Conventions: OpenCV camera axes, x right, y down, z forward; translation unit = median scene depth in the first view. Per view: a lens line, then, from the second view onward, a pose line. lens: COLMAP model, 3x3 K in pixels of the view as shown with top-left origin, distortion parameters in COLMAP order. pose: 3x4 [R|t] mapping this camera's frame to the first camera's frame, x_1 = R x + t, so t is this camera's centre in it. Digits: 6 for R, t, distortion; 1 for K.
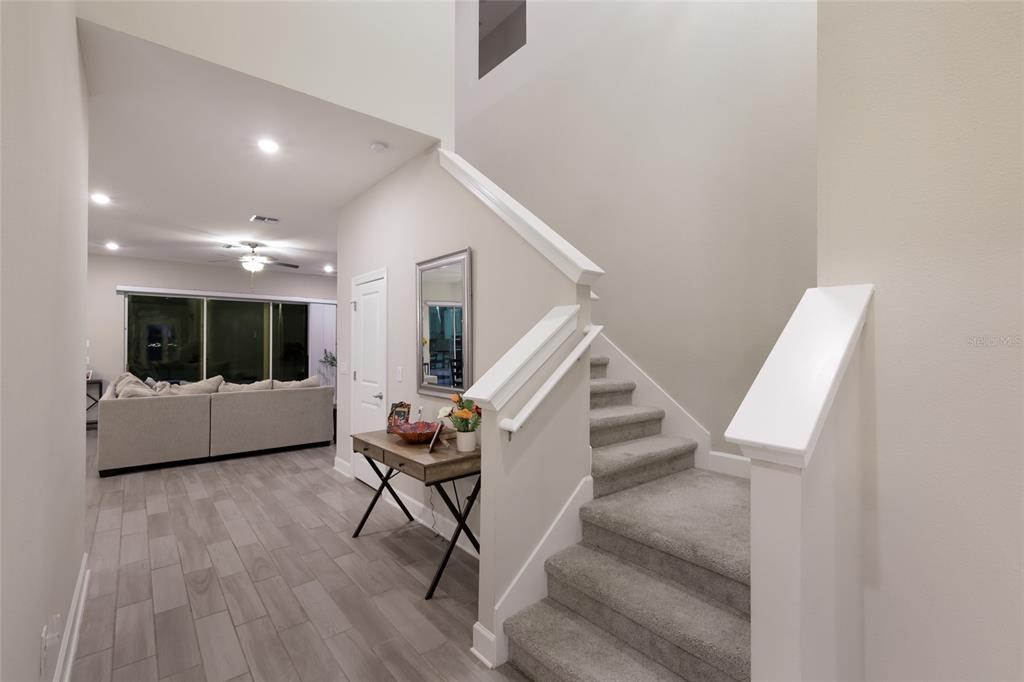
lens RADIAL K [[447.5, 0, 538.8], [0, 447.5, 352.2], [0, 0, 1]] dist [0.002314, 0.000508]
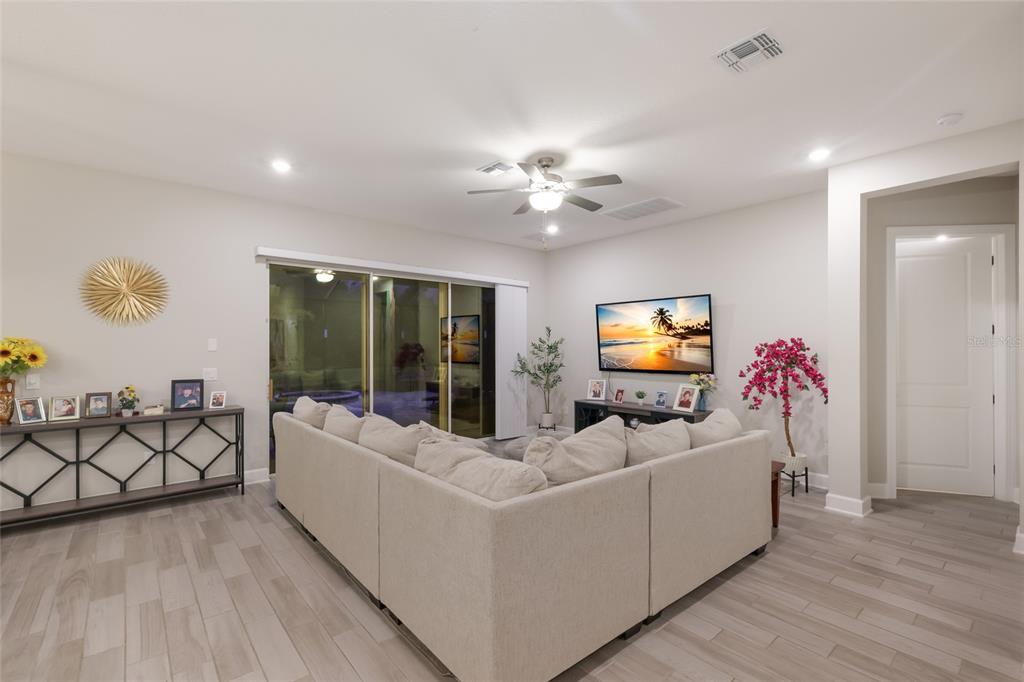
lens RADIAL K [[447.5, 0, 521.6], [0, 447.5, 347.2], [0, 0, 1]] dist [0.002314, 0.000508]
pose [[0.999935, -0.002627, 0.011092, -0.603366], [0.002810, 0.999860, -0.016514, -0.006109], [-0.011048, 0.016545, 0.999802, 0.413277]]
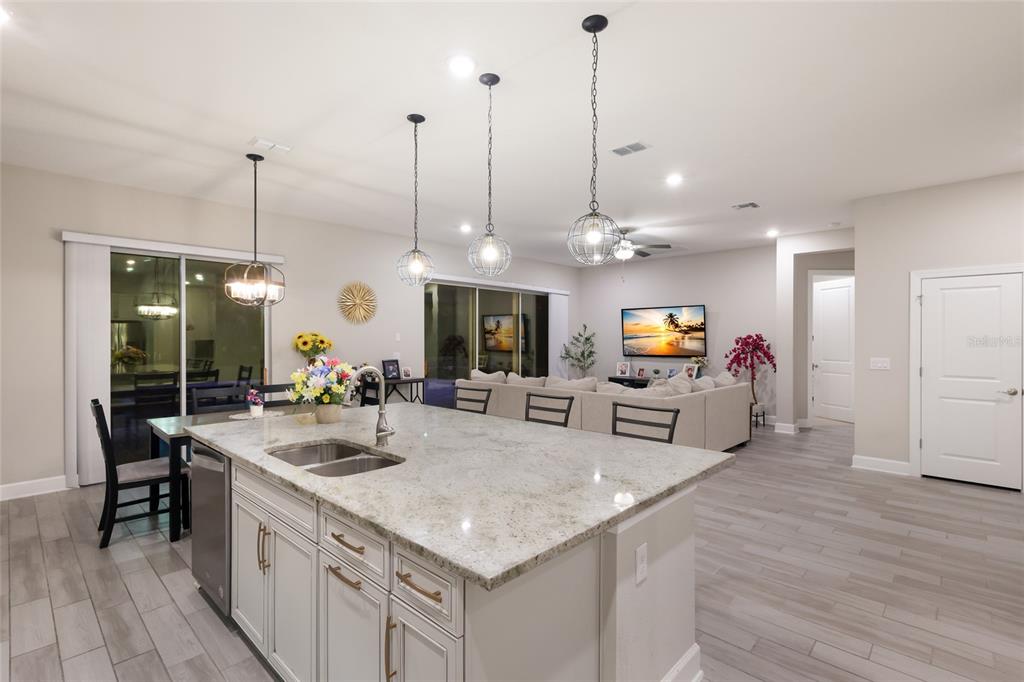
lens RADIAL K [[477.7, 0, 517.9], [0, 477.7, 341.7], [0, 0, 1]] dist [0.000317, -0.000140]
pose [[0.992684, -0.001707, 0.120733, -0.868699], [0.003176, 0.999923, -0.011982, 0.000582], [-0.120703, 0.012277, 0.992613, 0.045696]]
